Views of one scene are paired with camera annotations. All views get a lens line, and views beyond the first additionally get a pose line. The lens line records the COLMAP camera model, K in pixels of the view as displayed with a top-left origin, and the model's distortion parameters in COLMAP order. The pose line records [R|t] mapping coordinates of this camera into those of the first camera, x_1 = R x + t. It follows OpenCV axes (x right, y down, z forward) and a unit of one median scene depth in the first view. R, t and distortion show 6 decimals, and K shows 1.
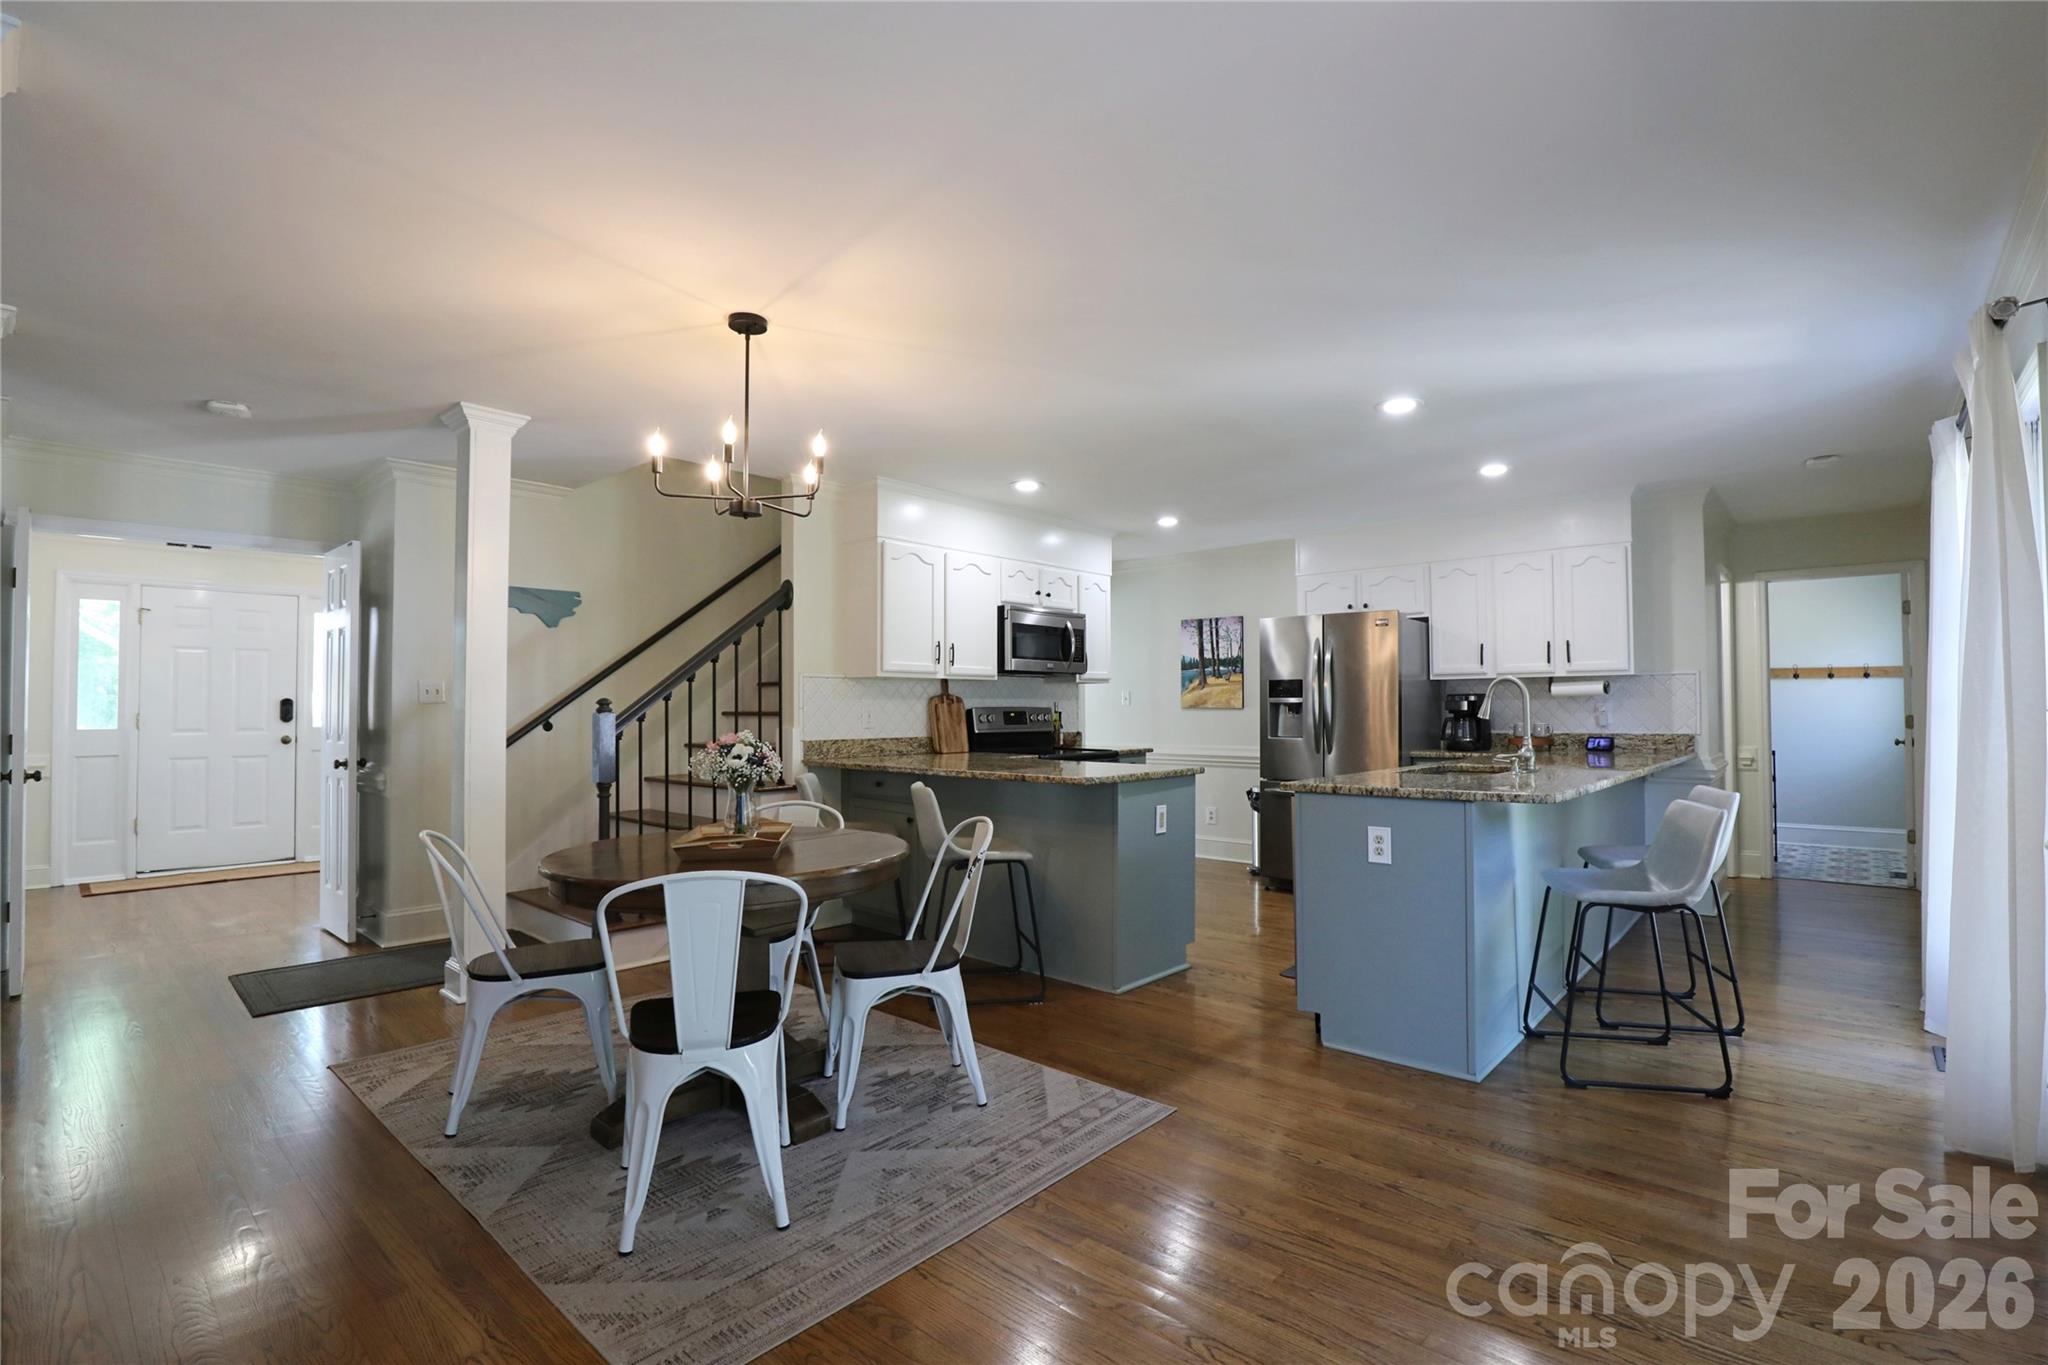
lens RADIAL K [[942.1, 0, 1041.6], [0, 942.1, 686.2], [0, 0, 1]] dist [-0.032074, 0.005196]
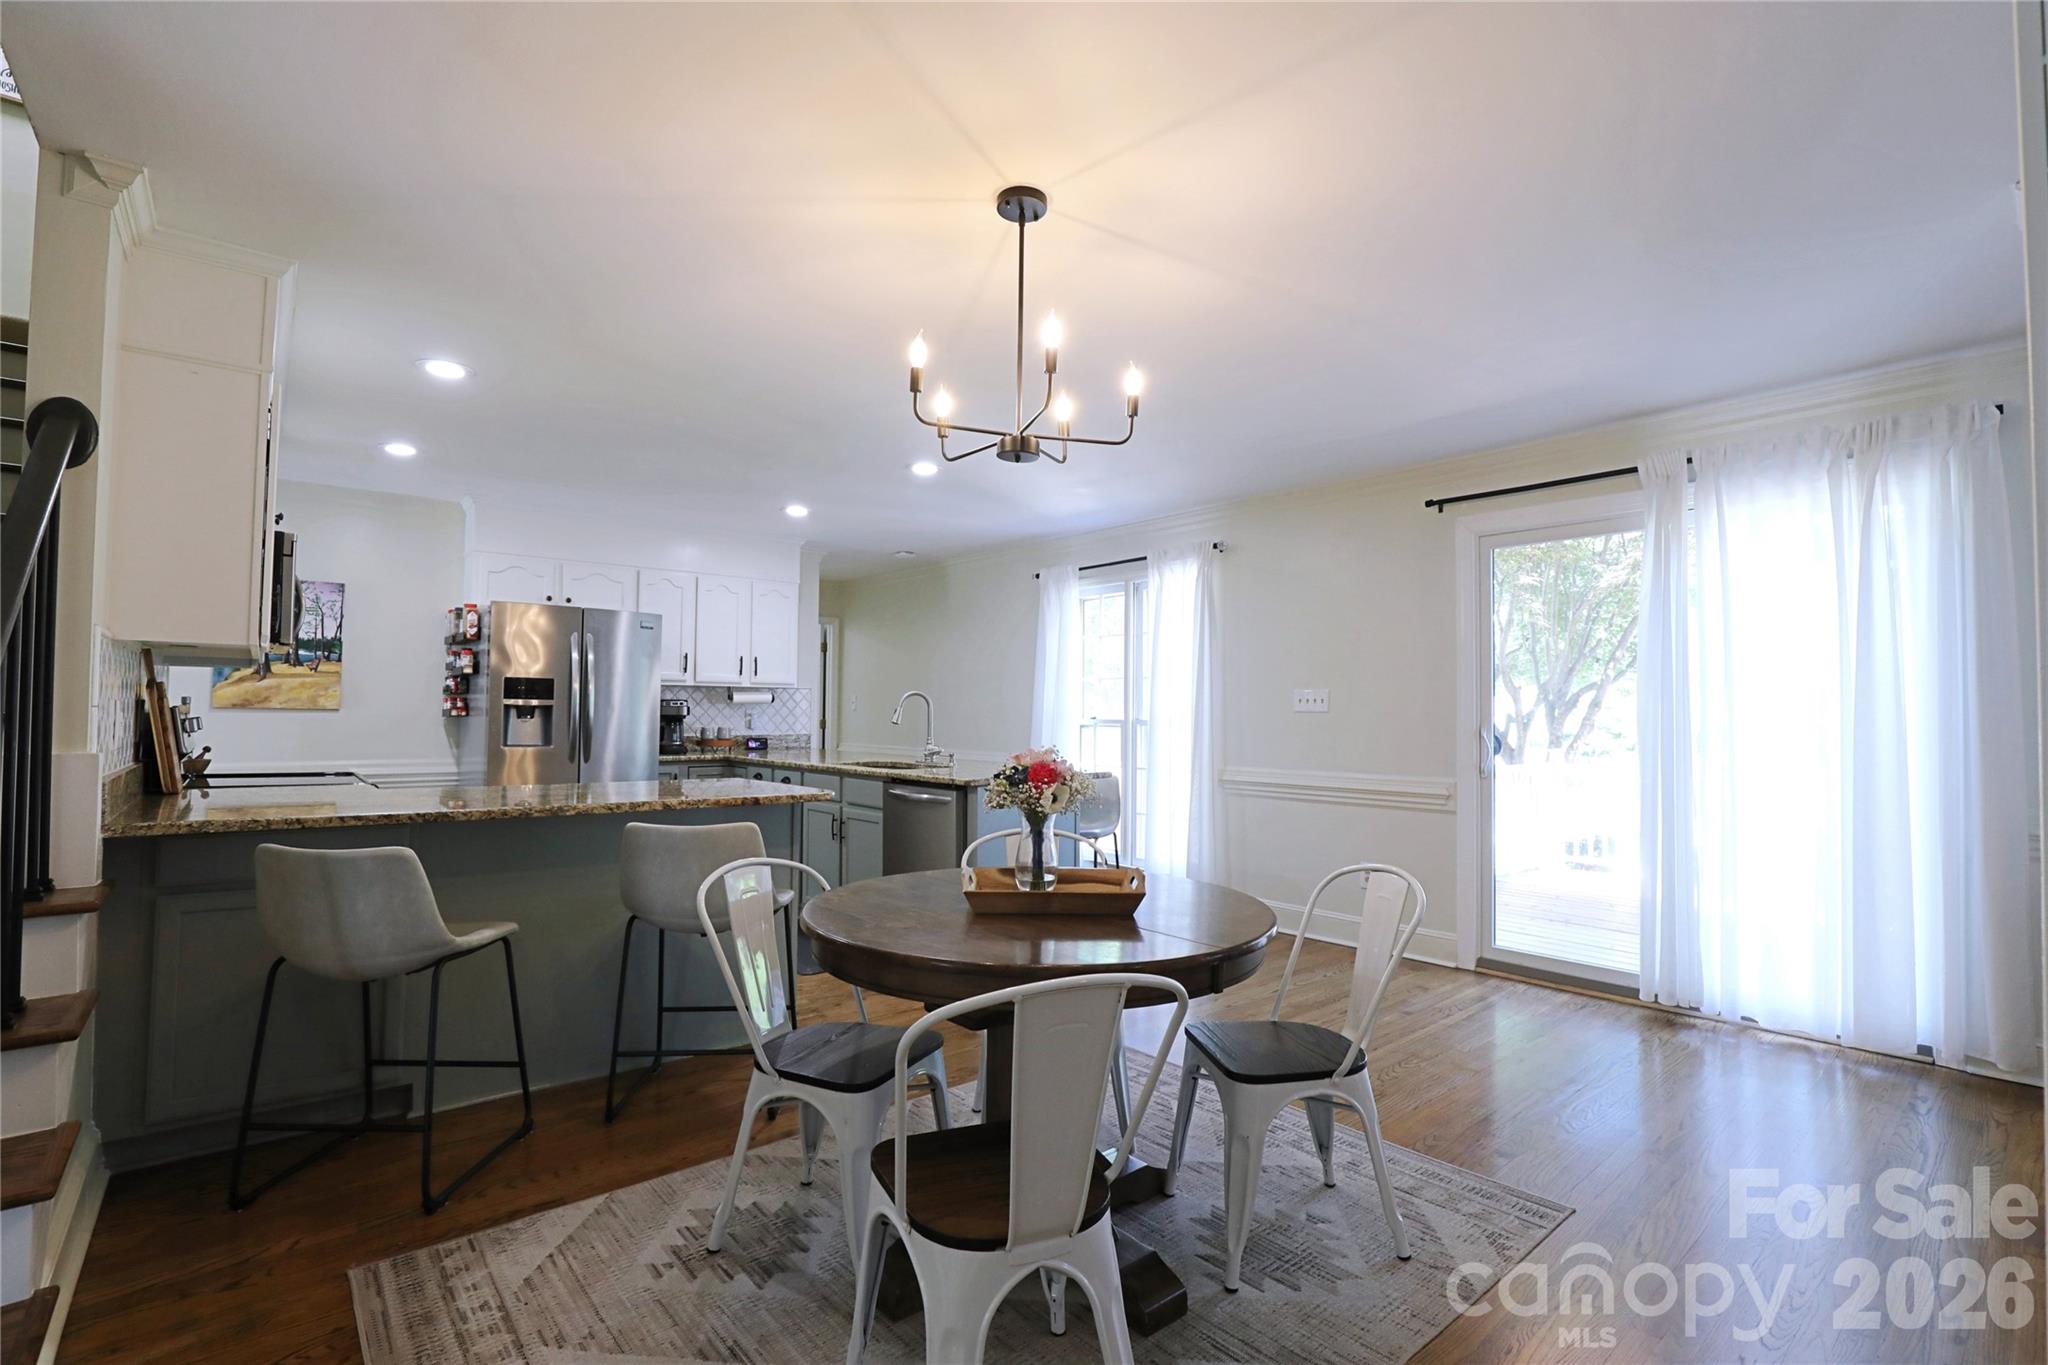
lens RADIAL K [[942.1, 0, 1042.5], [0, 942.1, 685.9], [0, 0, 1]] dist [-0.032074, 0.005196]
pose [[0.132772, 0.034678, 0.990540, -0.617438], [-0.033225, 0.998982, -0.030520, 0.012740], [-0.990590, -0.028858, 0.133789, 0.514507]]
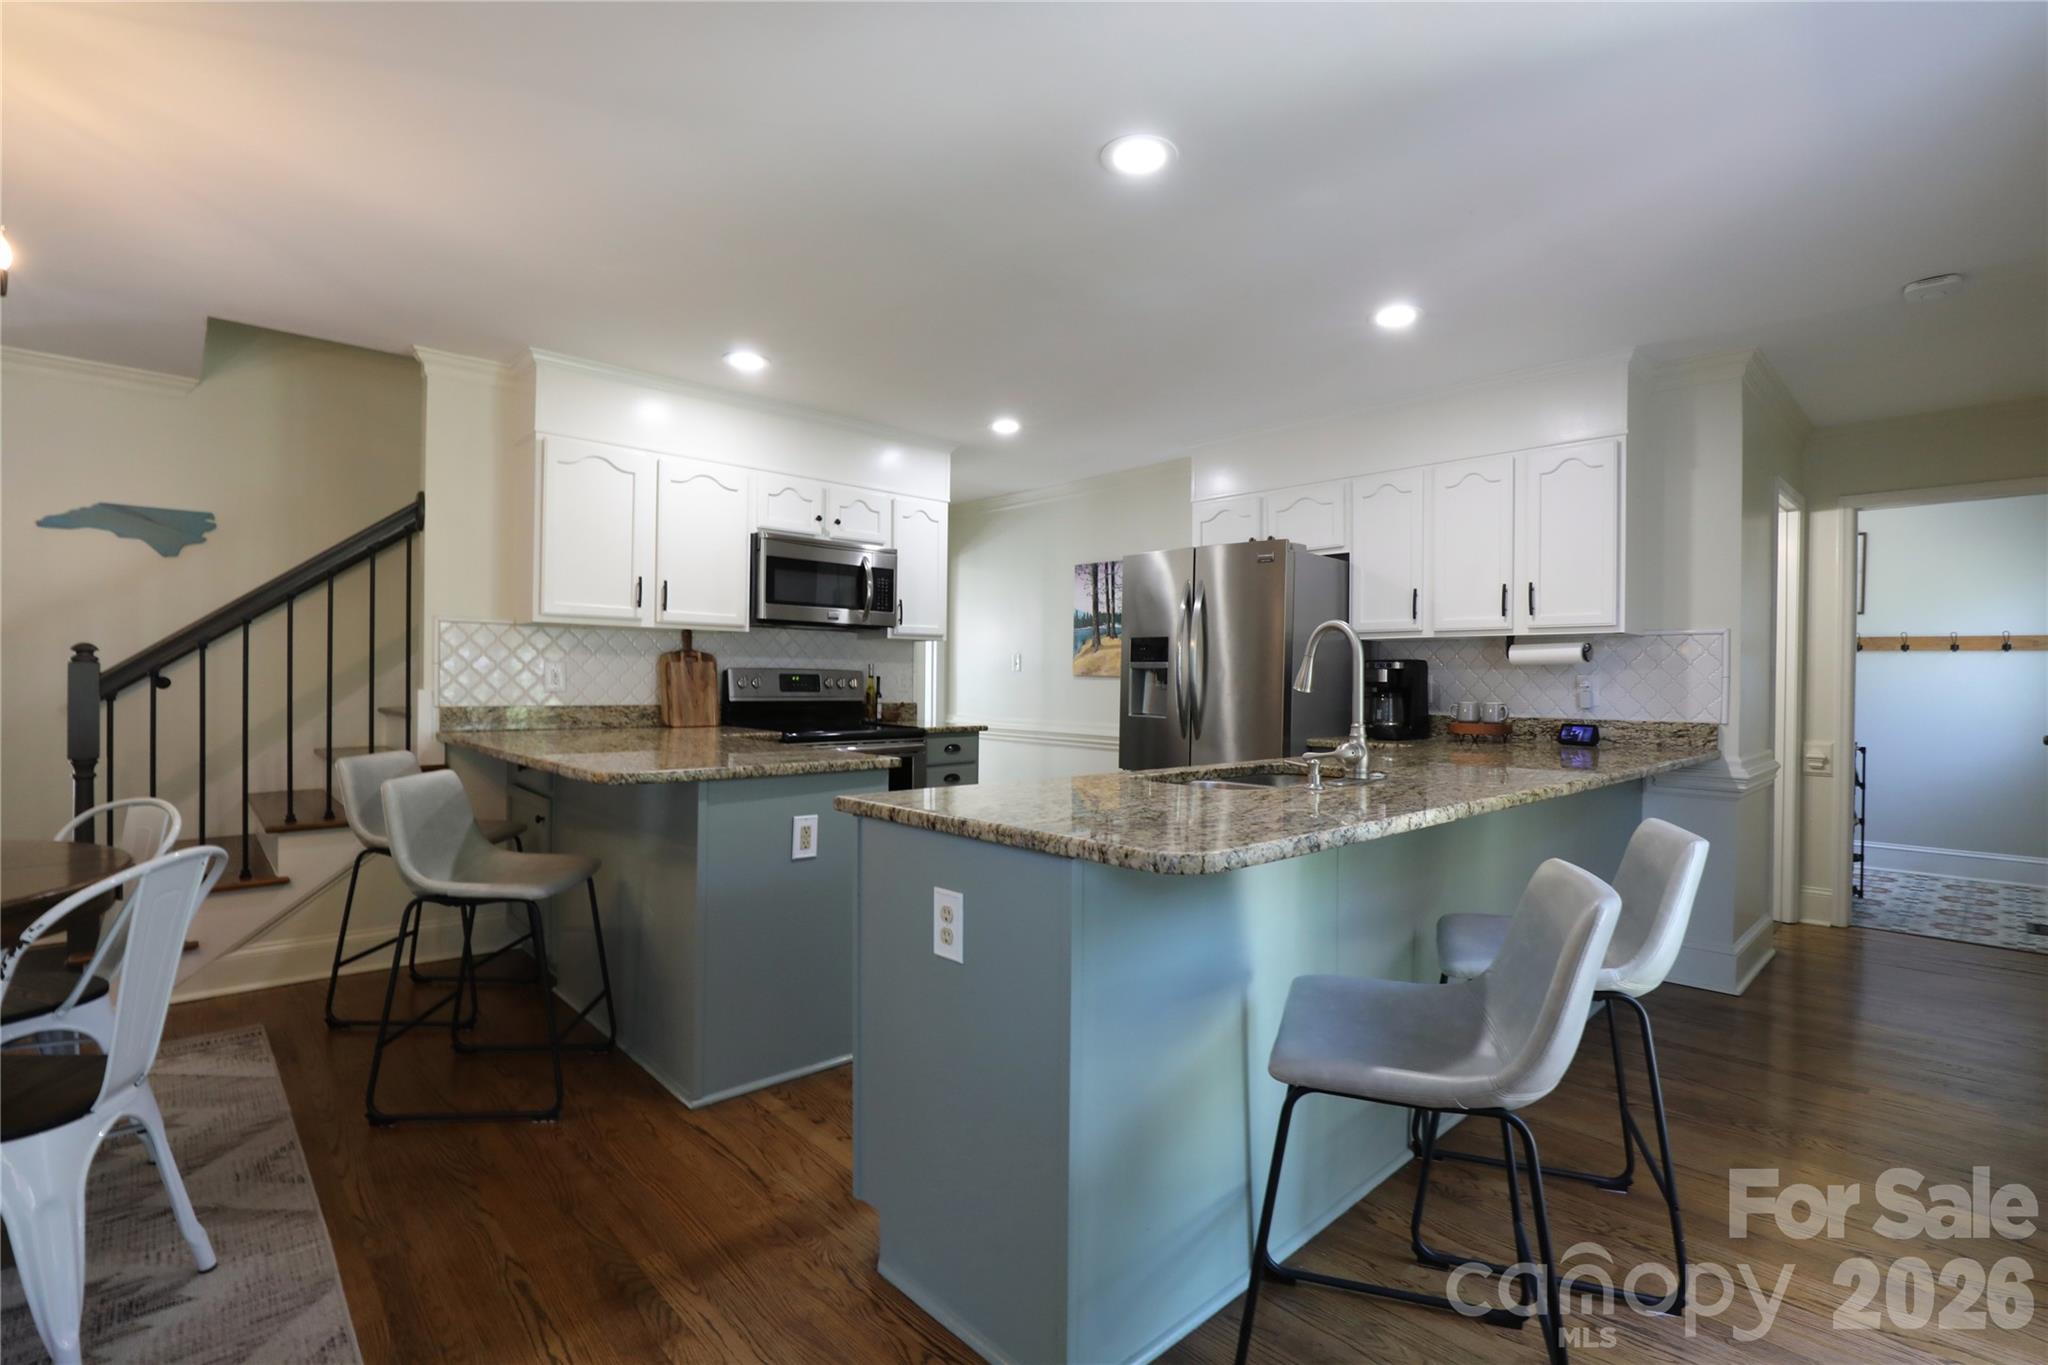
lens RADIAL K [[942.1, 0, 1039.2], [0, 942.1, 684.6], [0, 0, 1]] dist [-0.032074, 0.005196]
pose [[0.995938, 0.017042, -0.088416, 0.286798], [-0.014512, 0.999469, 0.029177, 0.011860], [0.088866, -0.027775, 0.995656, 0.304532]]
